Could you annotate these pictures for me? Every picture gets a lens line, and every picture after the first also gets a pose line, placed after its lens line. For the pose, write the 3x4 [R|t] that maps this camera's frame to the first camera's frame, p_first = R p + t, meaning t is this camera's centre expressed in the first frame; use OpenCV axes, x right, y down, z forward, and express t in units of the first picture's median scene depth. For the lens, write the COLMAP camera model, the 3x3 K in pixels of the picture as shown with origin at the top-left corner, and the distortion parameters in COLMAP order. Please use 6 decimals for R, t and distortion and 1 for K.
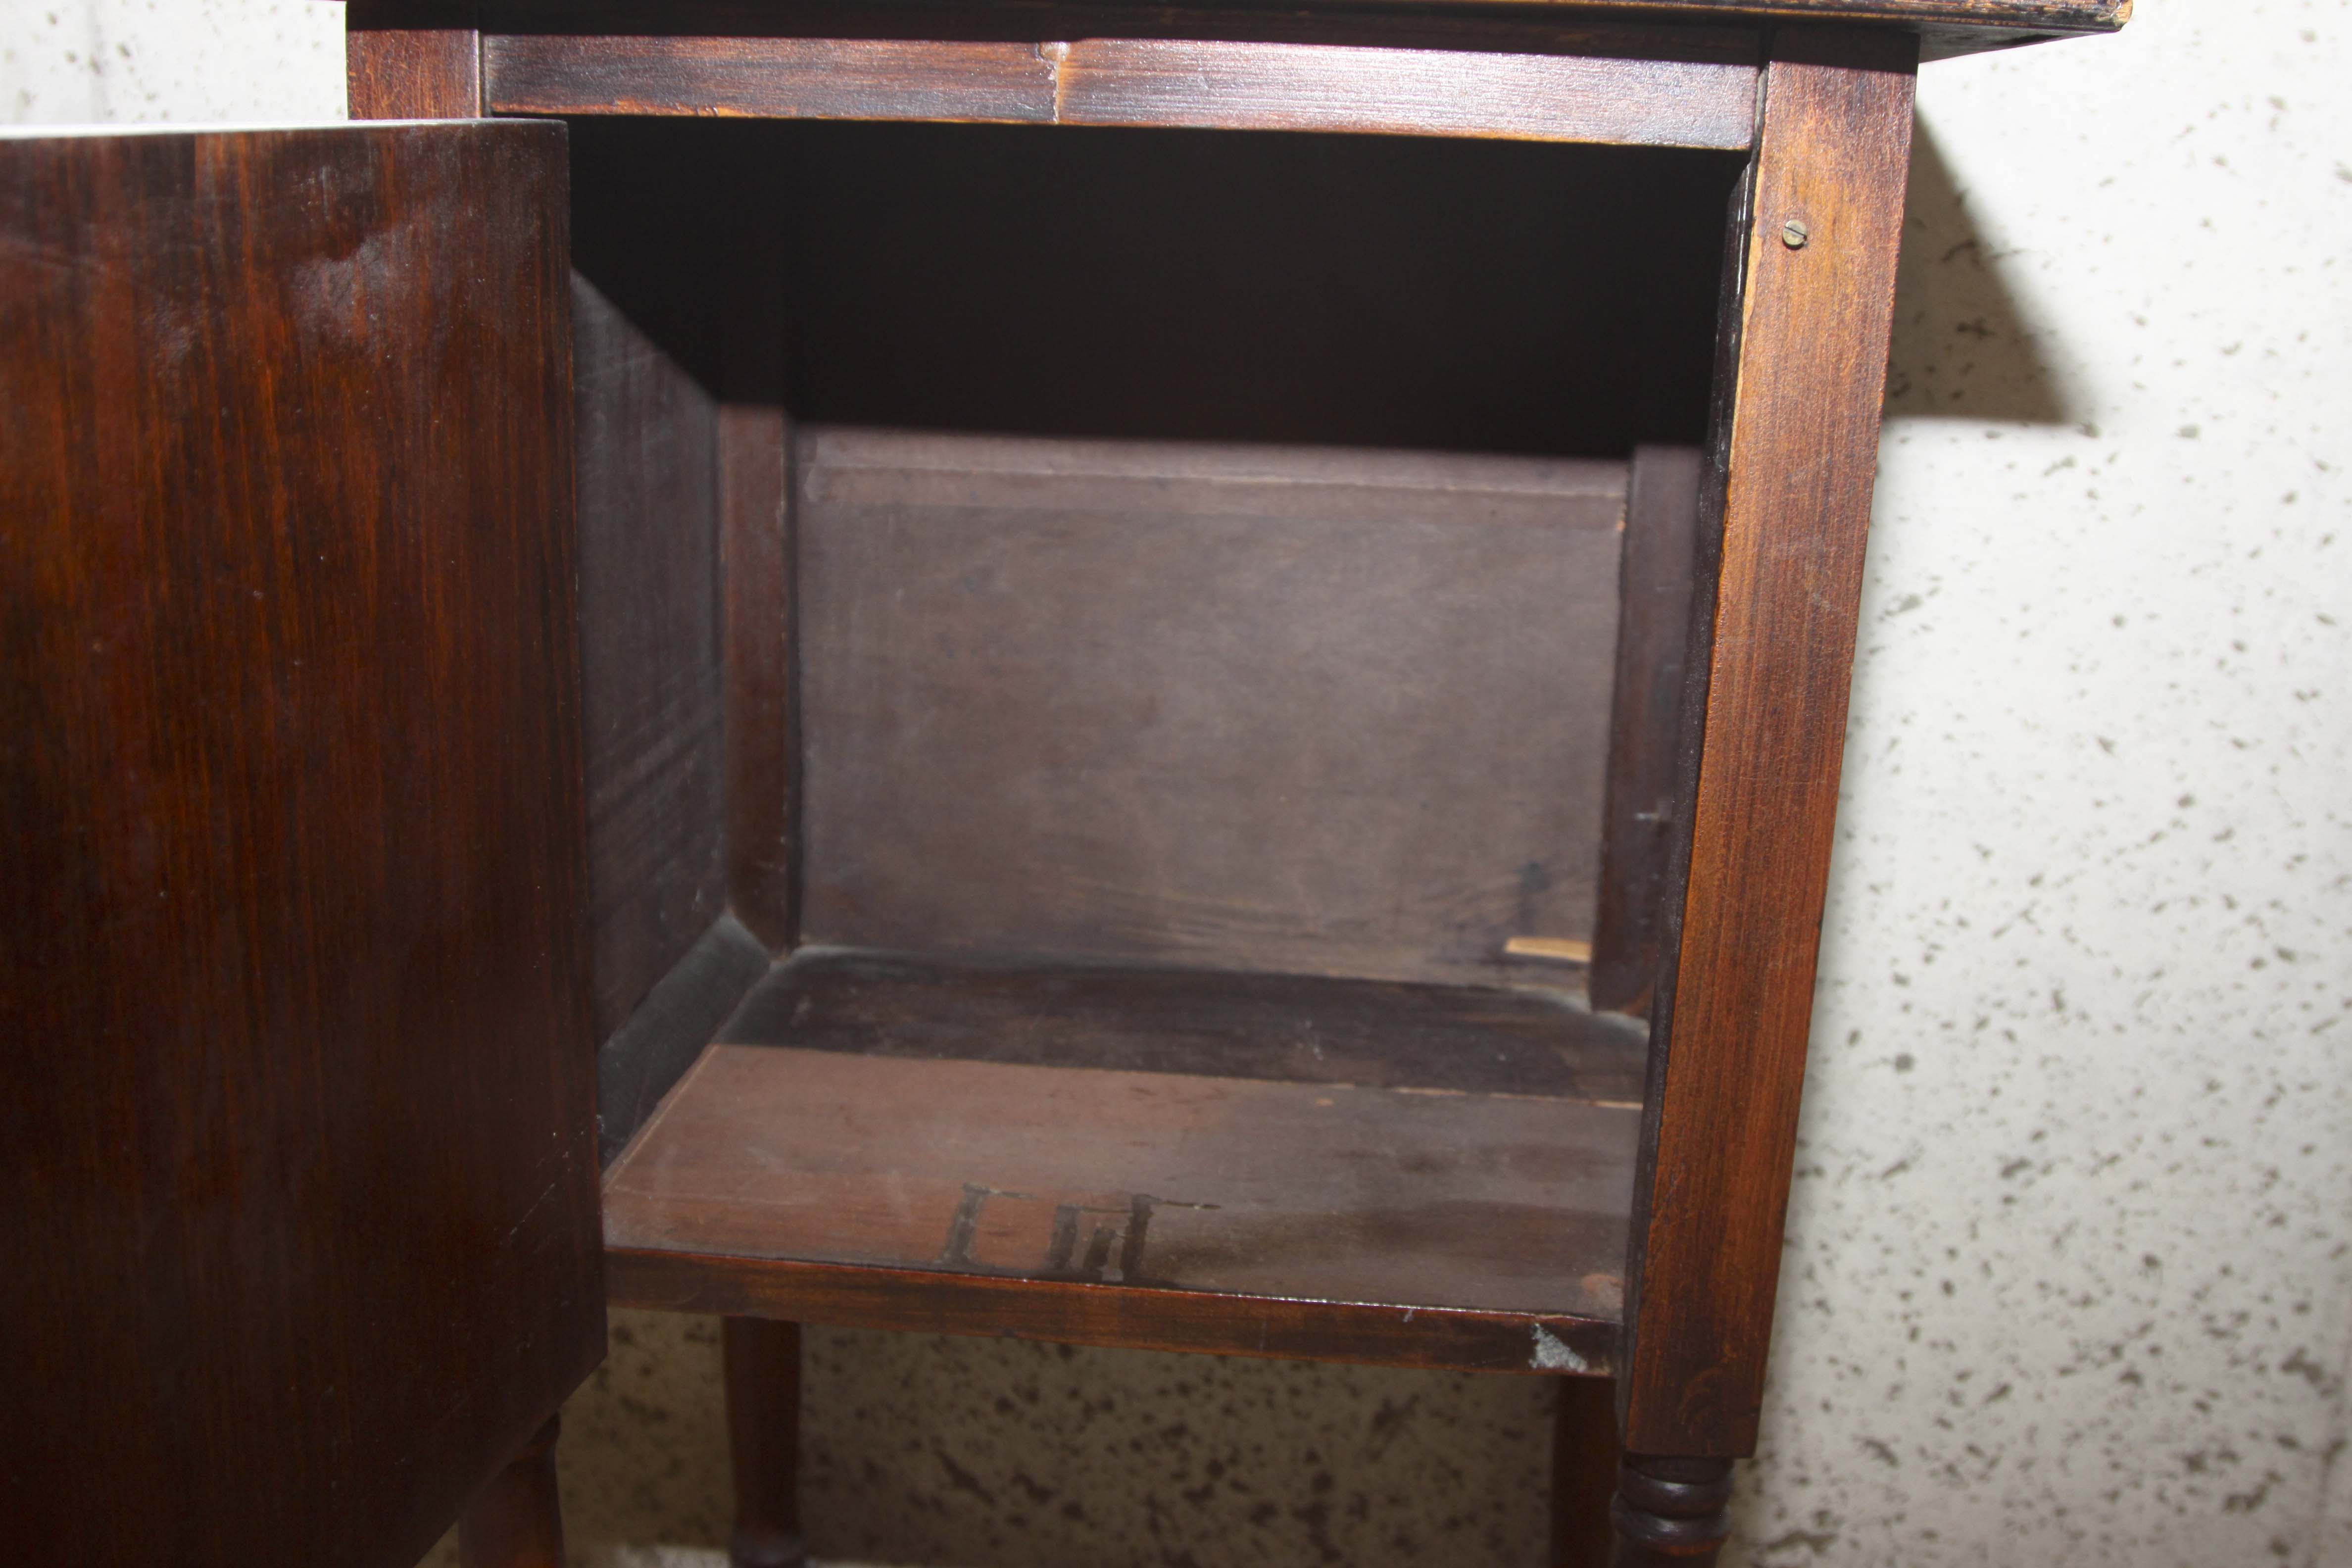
lens RADIAL K [[2489.0, 0, 1222.6], [0, 2489.0, 785.8], [0, 0, 1]] dist [-0.115131, 0.000000]
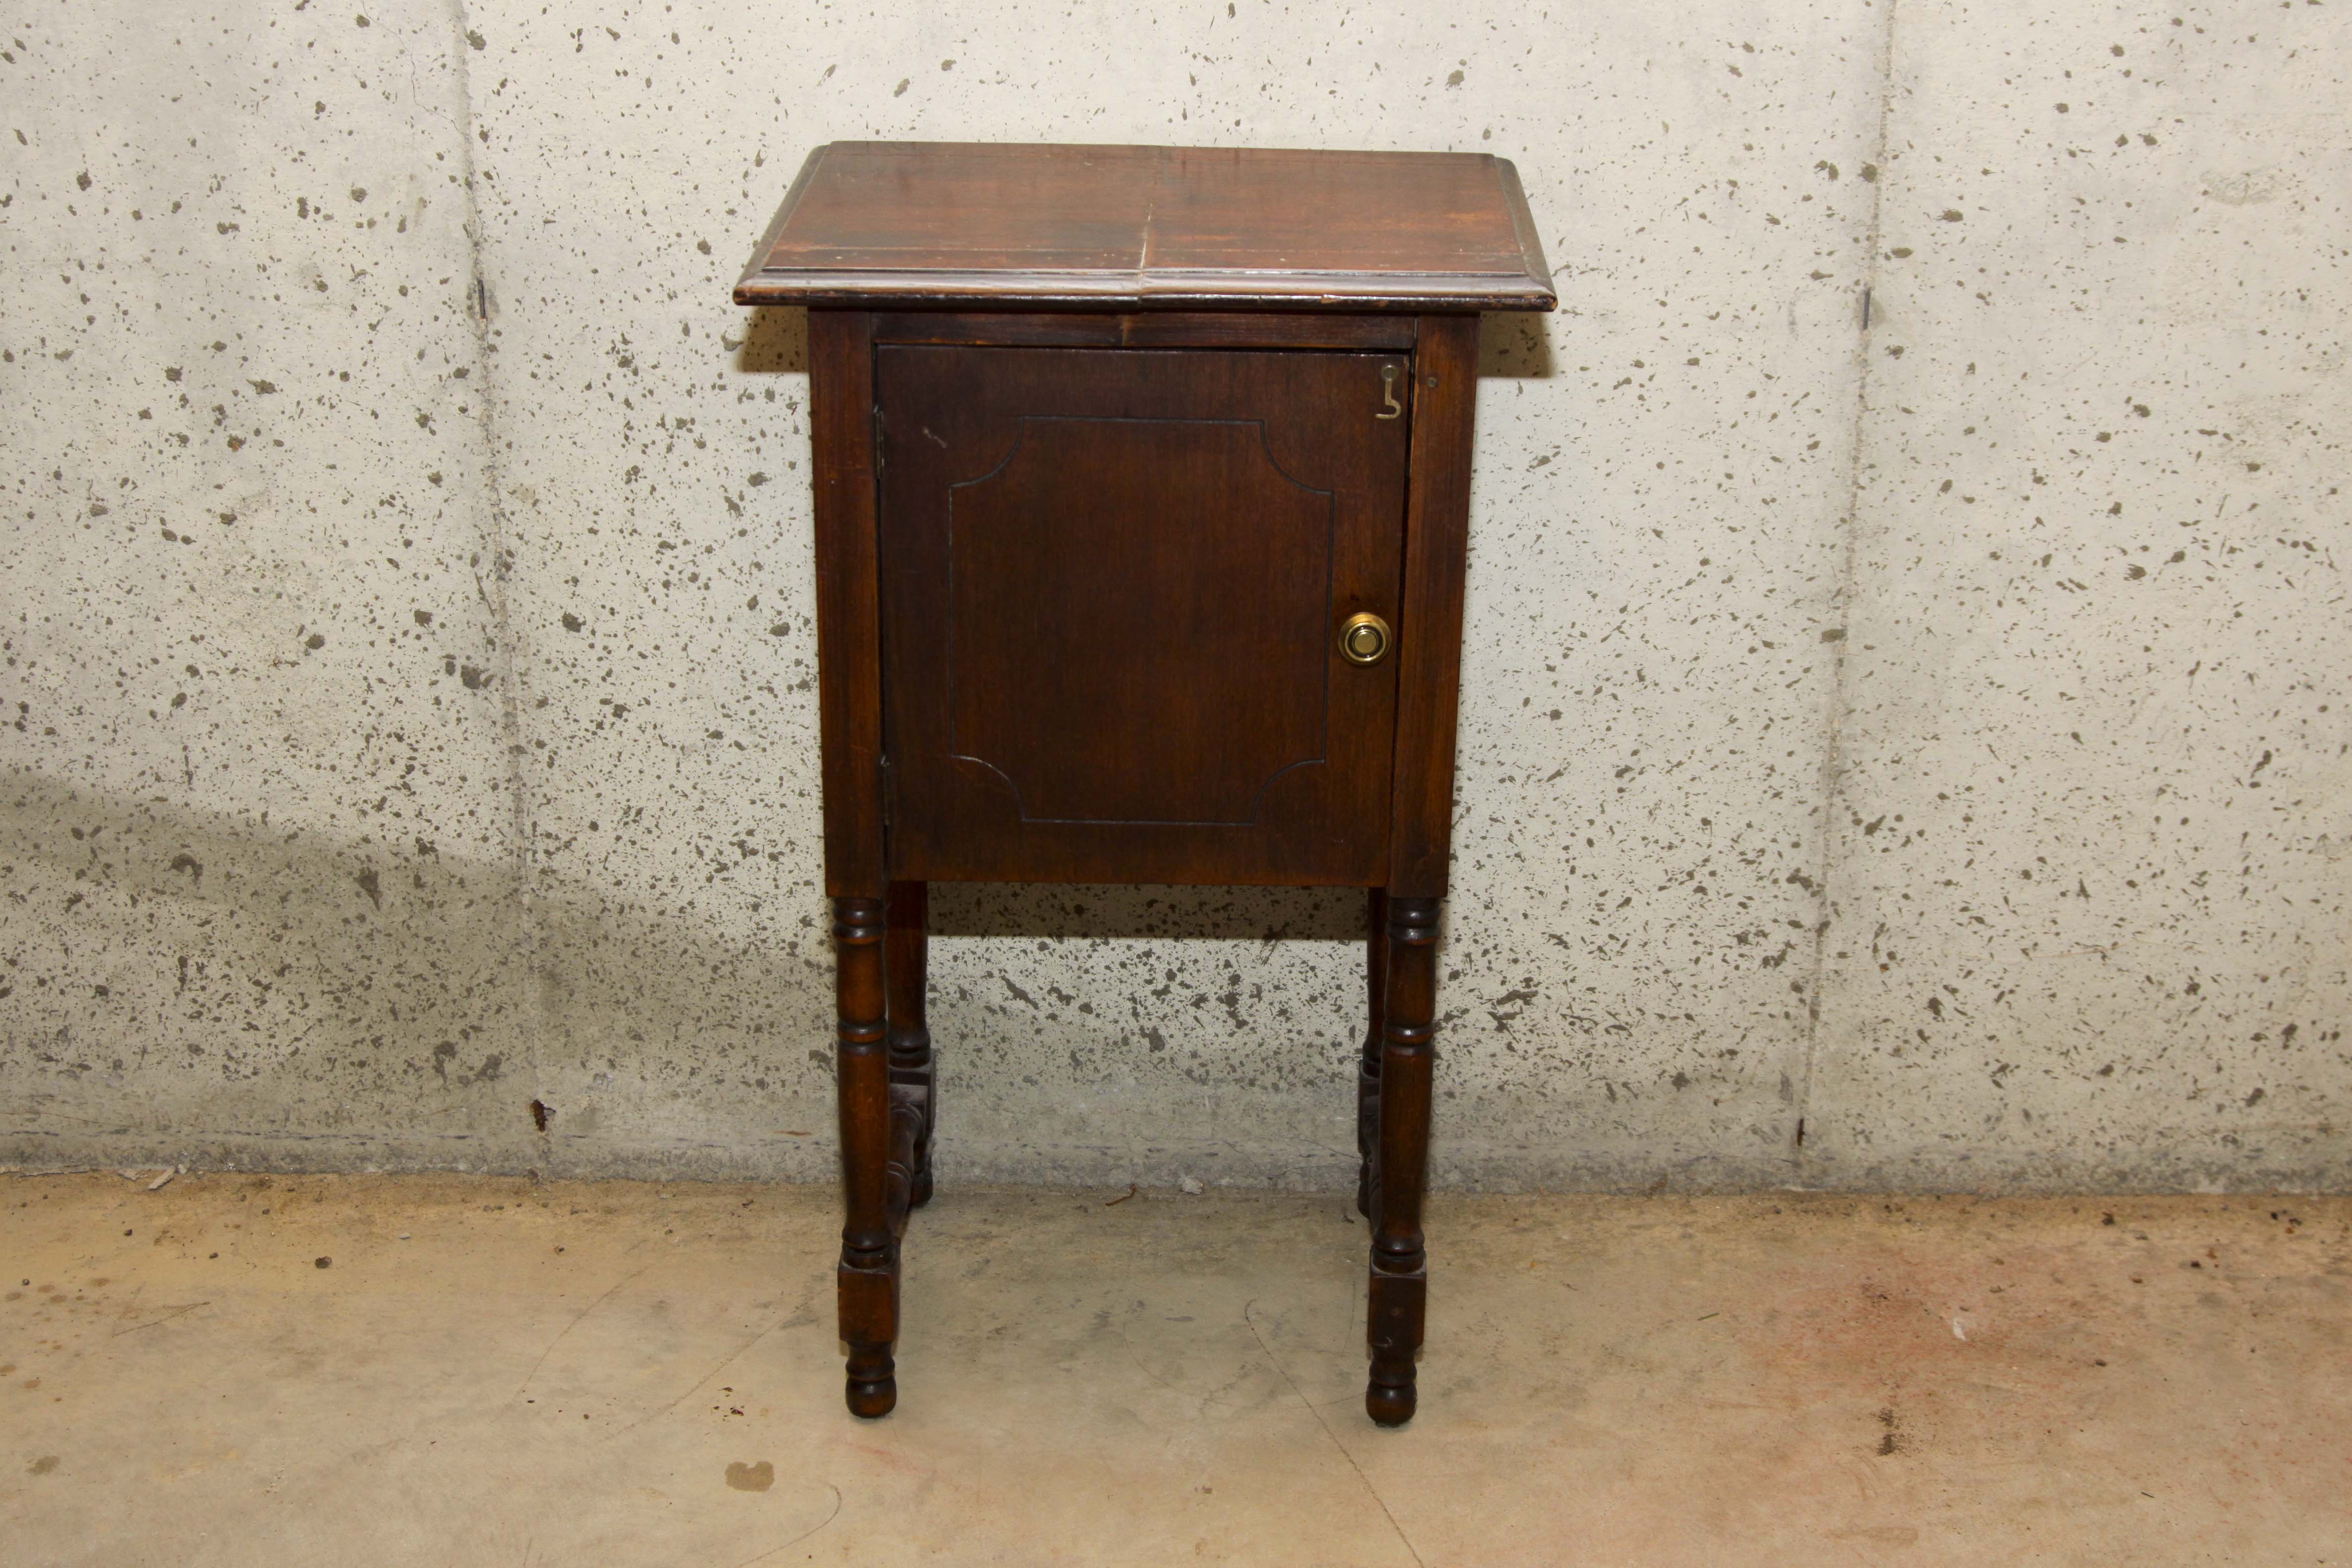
lens RADIAL K [[3398.7, 0, 1208.7], [0, 3398.7, 787.1], [0, 0, 1]] dist [-0.013857, 0.000000]
pose [[0.995753, -0.056602, 0.072612, -0.149685], [0.046927, 0.990579, 0.128651, -0.160446], [-0.079210, -0.124697, 0.989028, -1.387809]]
